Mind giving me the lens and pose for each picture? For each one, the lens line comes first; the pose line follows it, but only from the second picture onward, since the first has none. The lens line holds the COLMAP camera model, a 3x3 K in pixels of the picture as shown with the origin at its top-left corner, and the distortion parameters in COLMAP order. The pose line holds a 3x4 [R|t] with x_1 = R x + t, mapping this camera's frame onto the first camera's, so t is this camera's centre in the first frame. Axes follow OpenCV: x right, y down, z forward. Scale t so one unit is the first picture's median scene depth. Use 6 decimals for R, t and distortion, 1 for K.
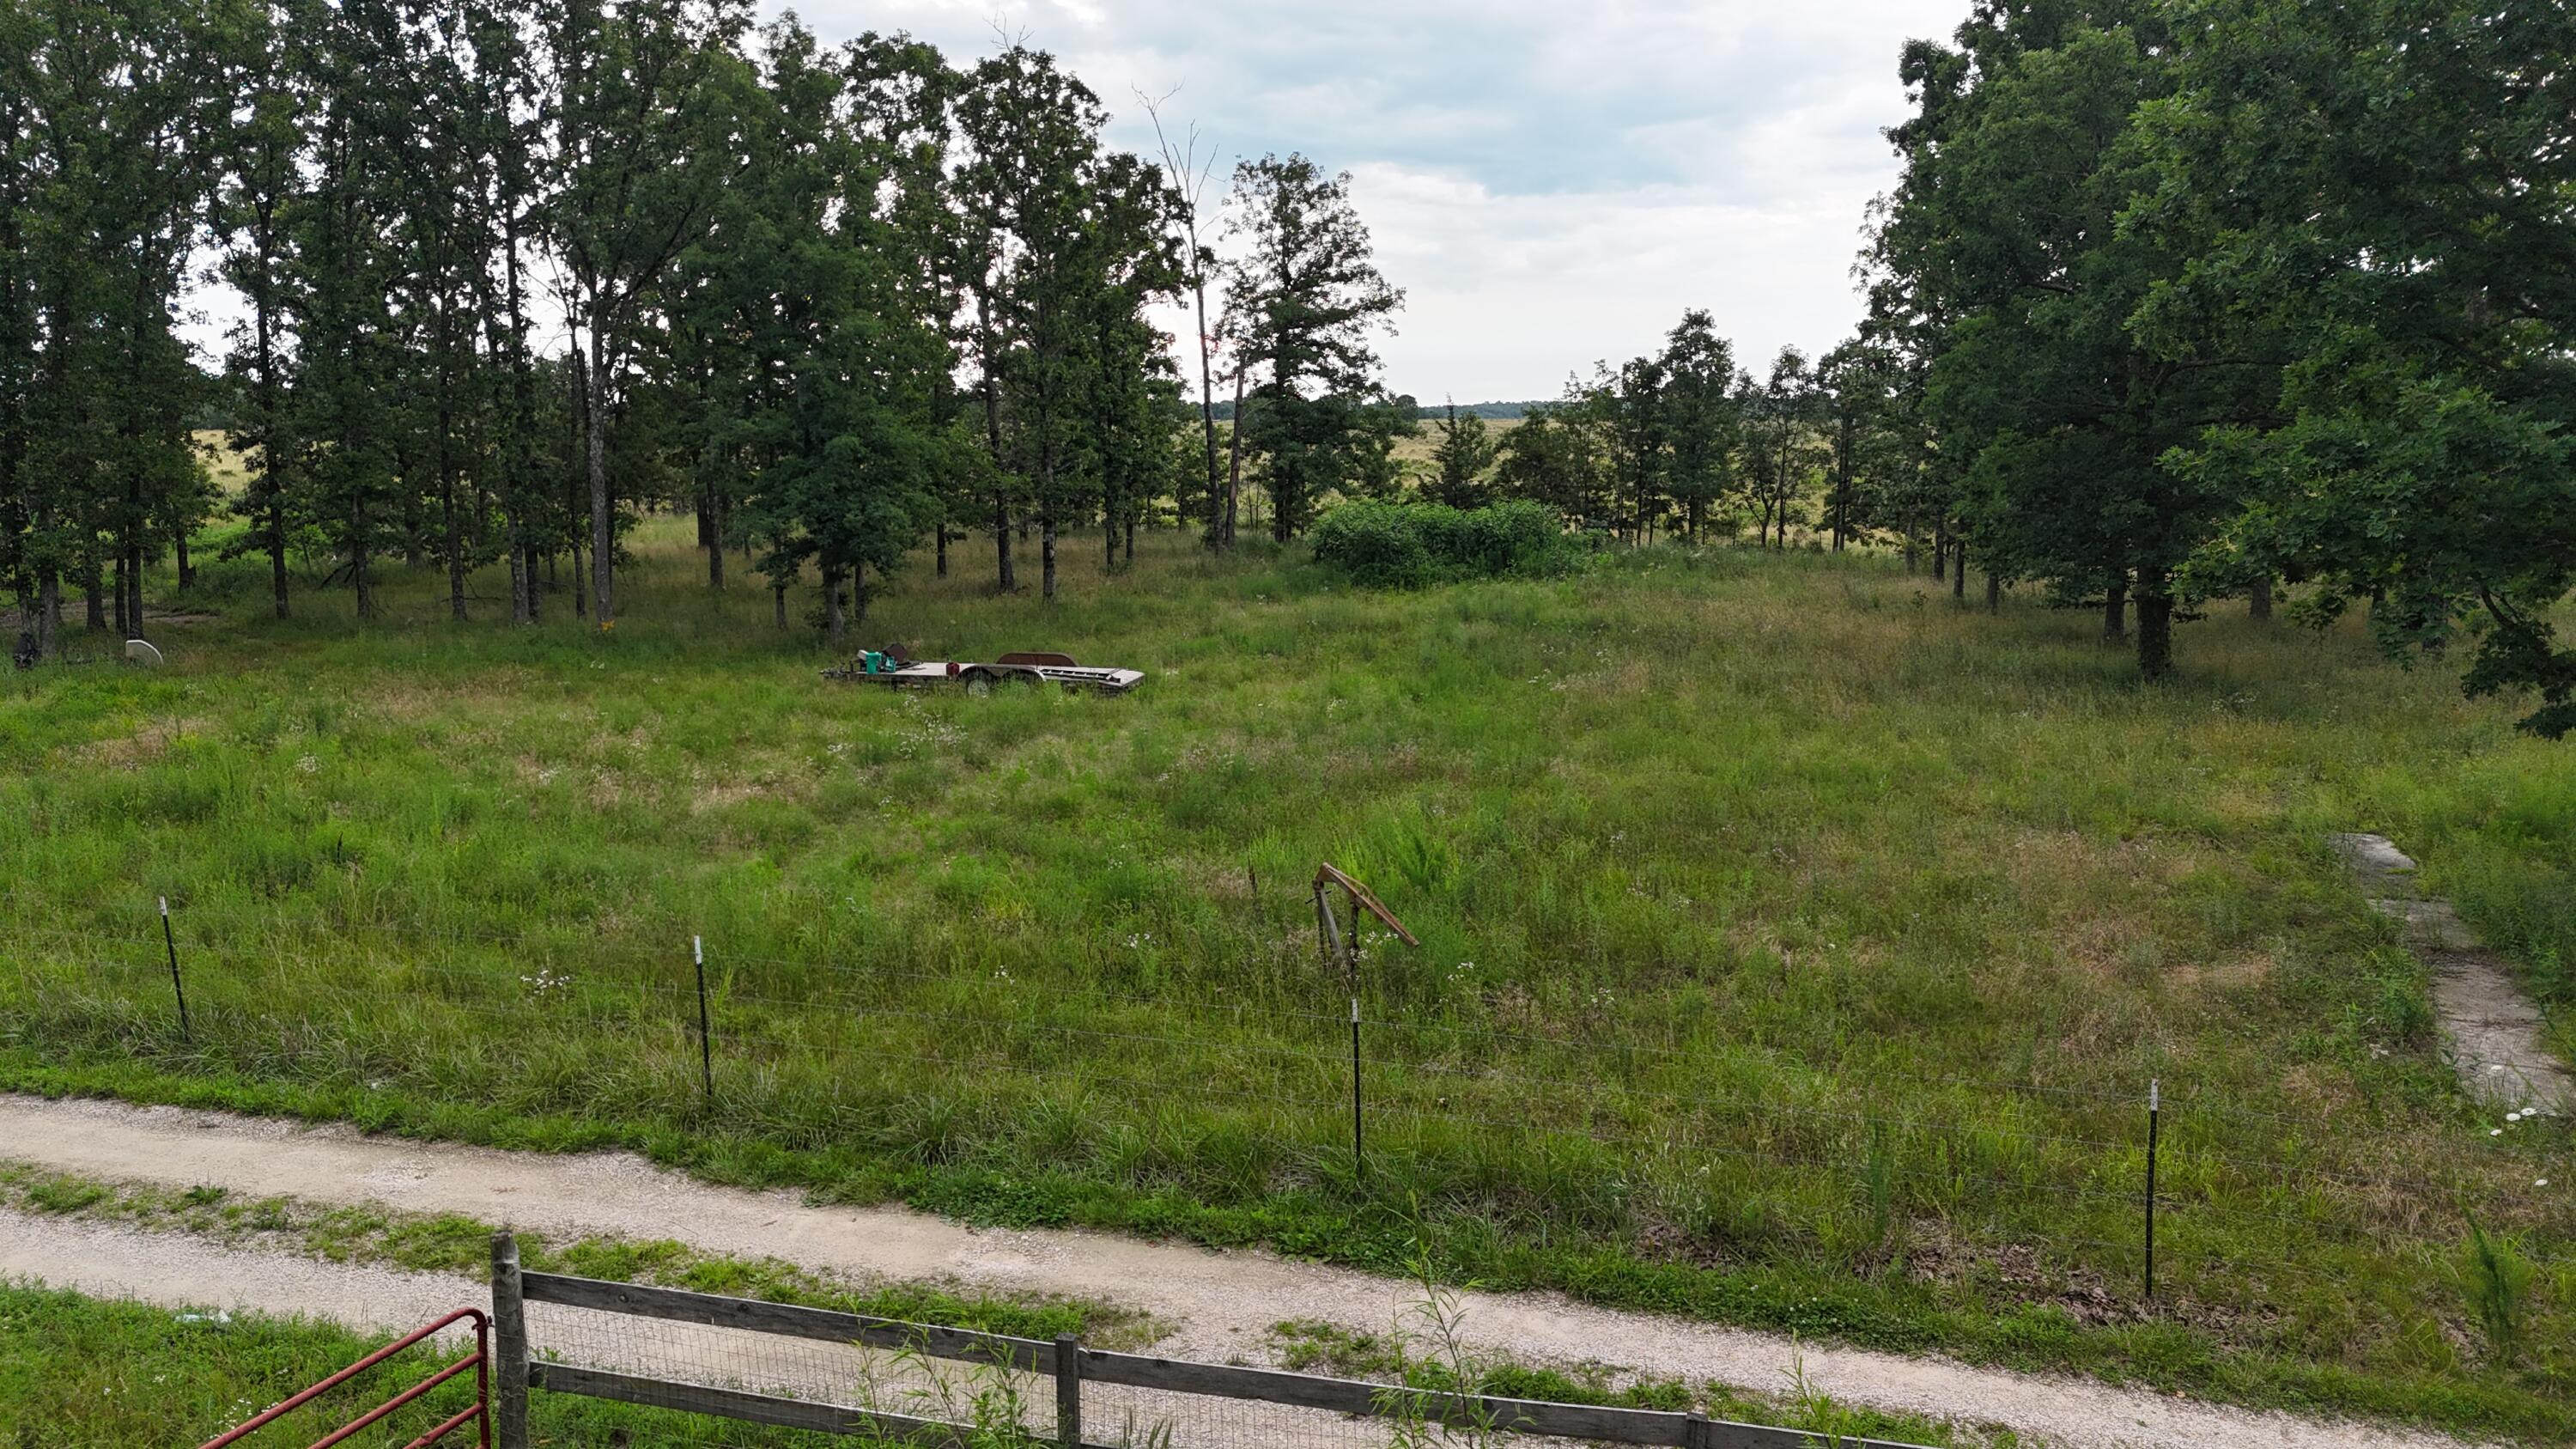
lens RADIAL K [[1940.5, 0, 1303.2], [0, 1940.5, 725.6], [0, 0, 1]] dist [0.092285, -0.089410]
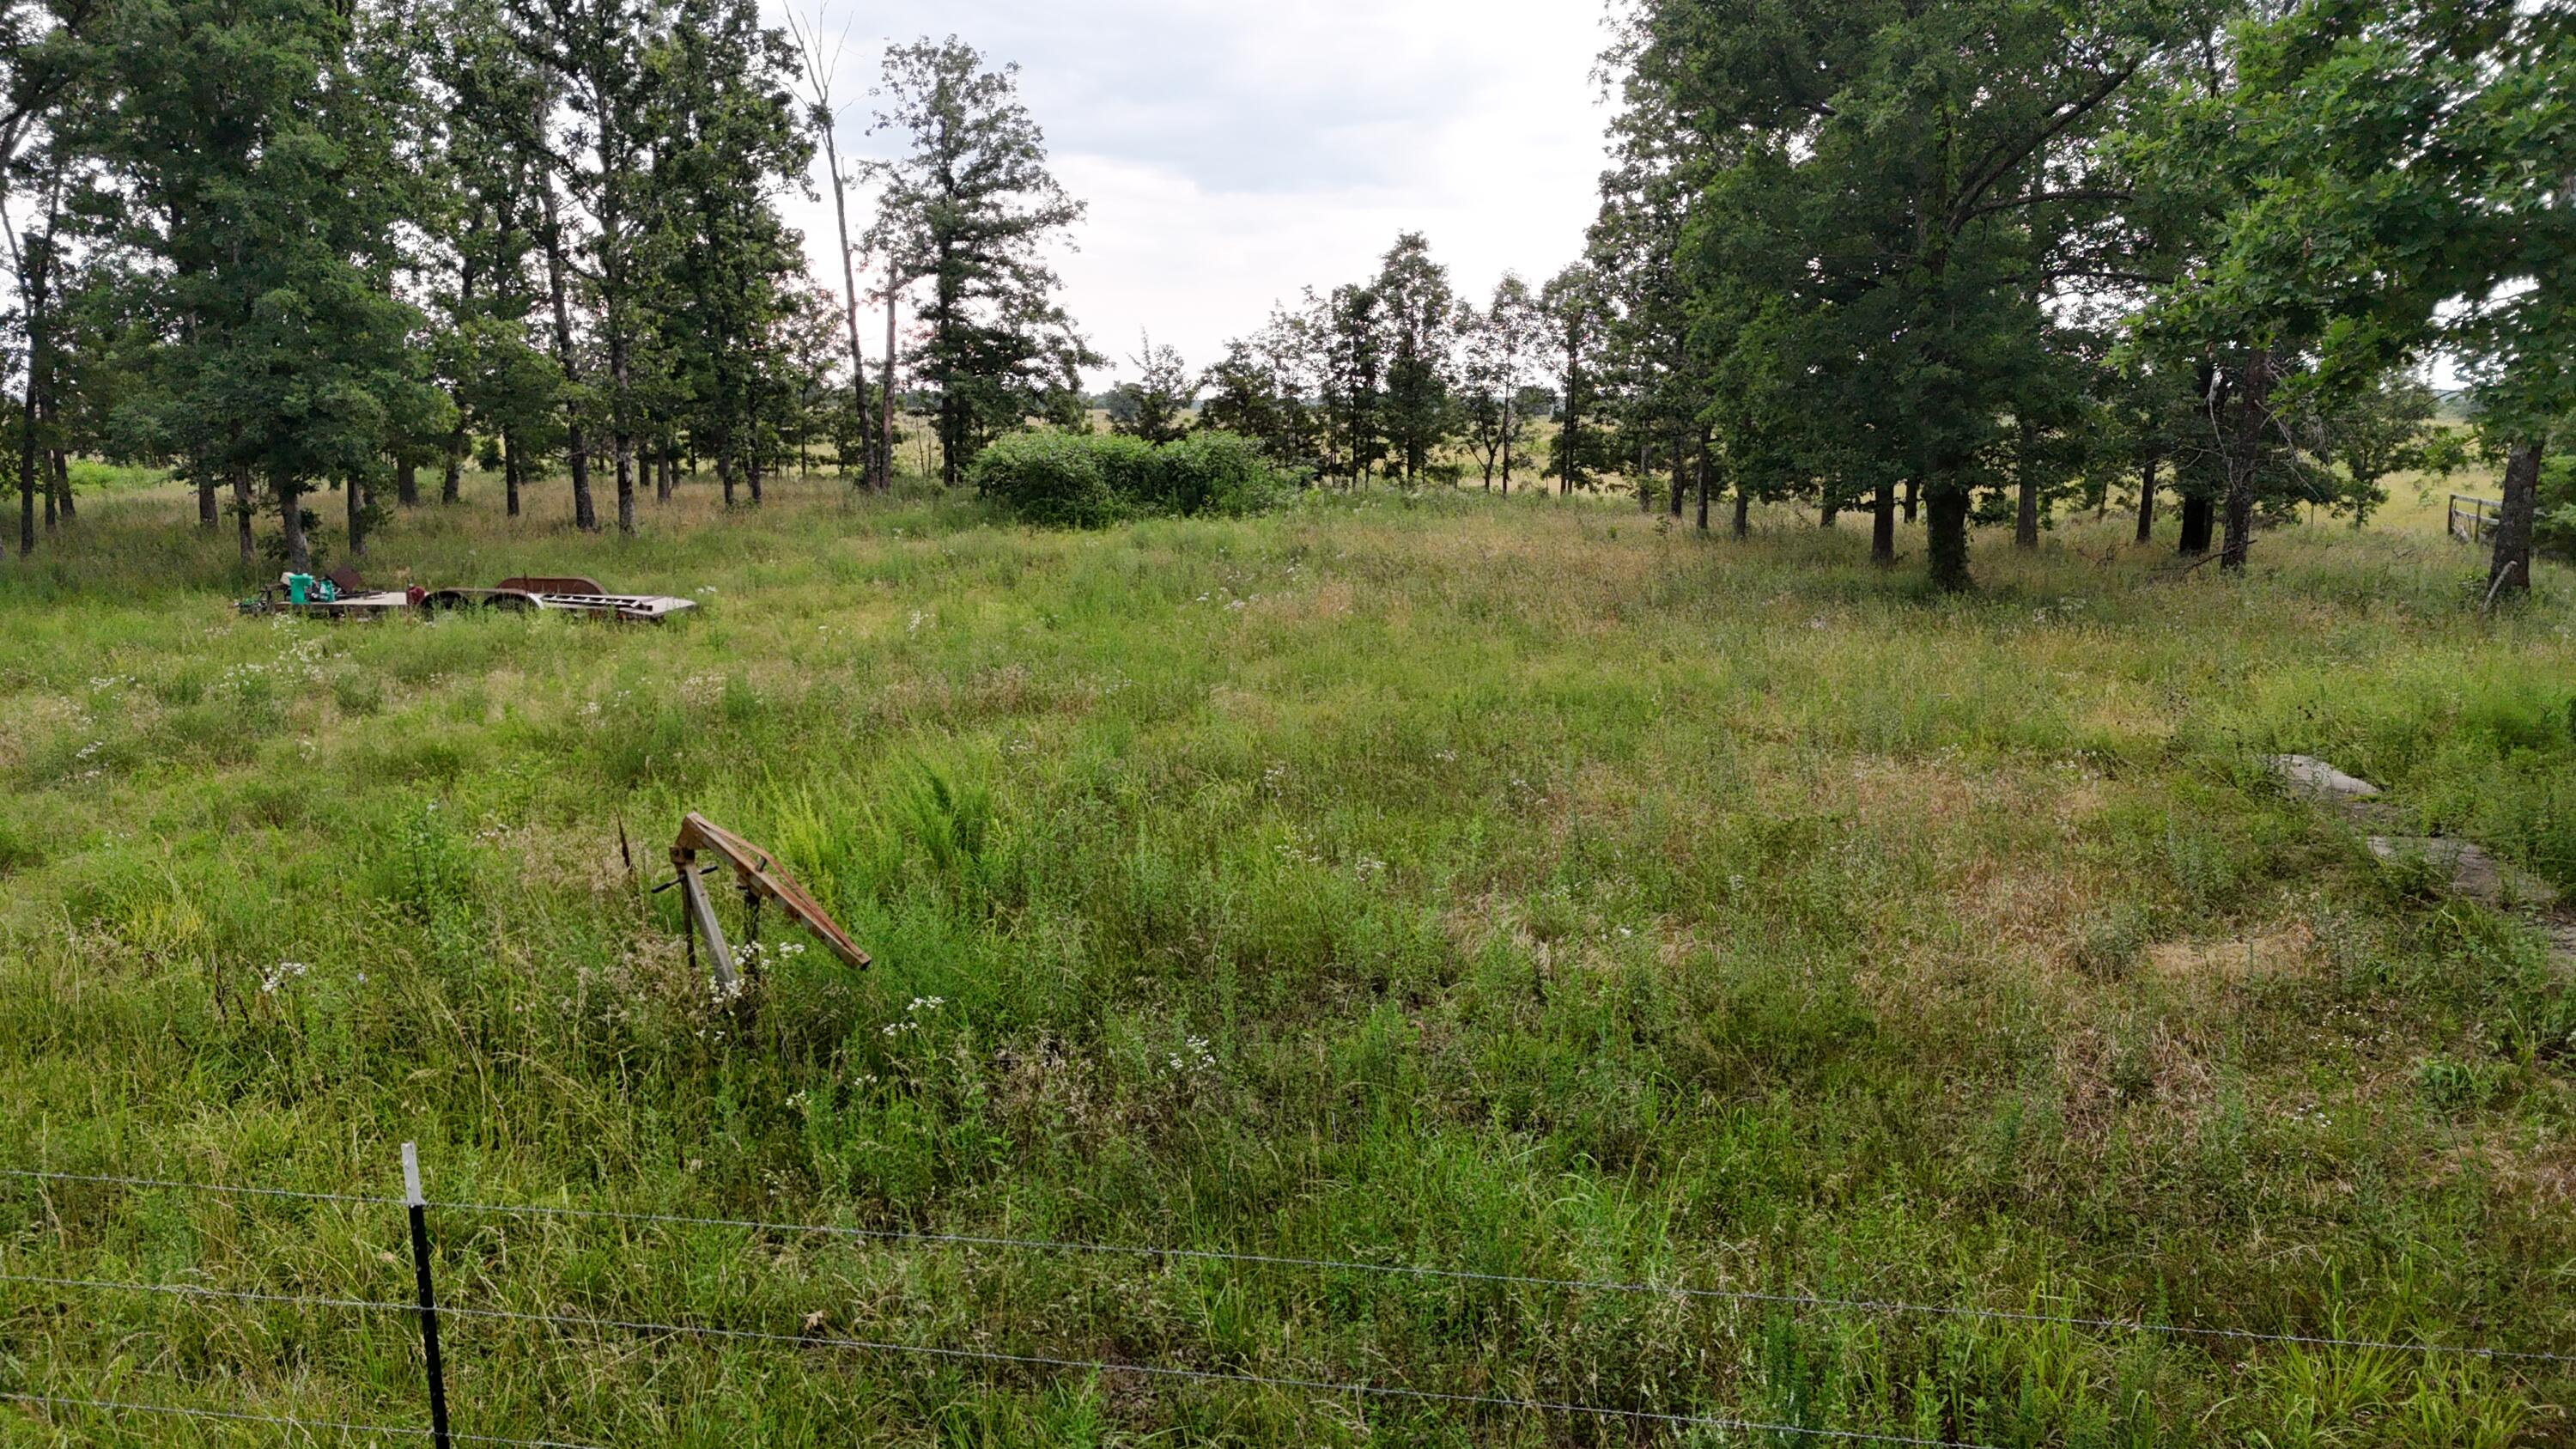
lens RADIAL K [[1940.5, 0, 1303.2], [0, 1940.5, 725.6], [0, 0, 1]] dist [0.092285, -0.089410]
pose [[0.990608, -0.018939, 0.135416, 0.034147], [0.018479, 0.999818, 0.004656, 0.015868], [-0.135479, -0.002110, 0.990778, 0.149068]]
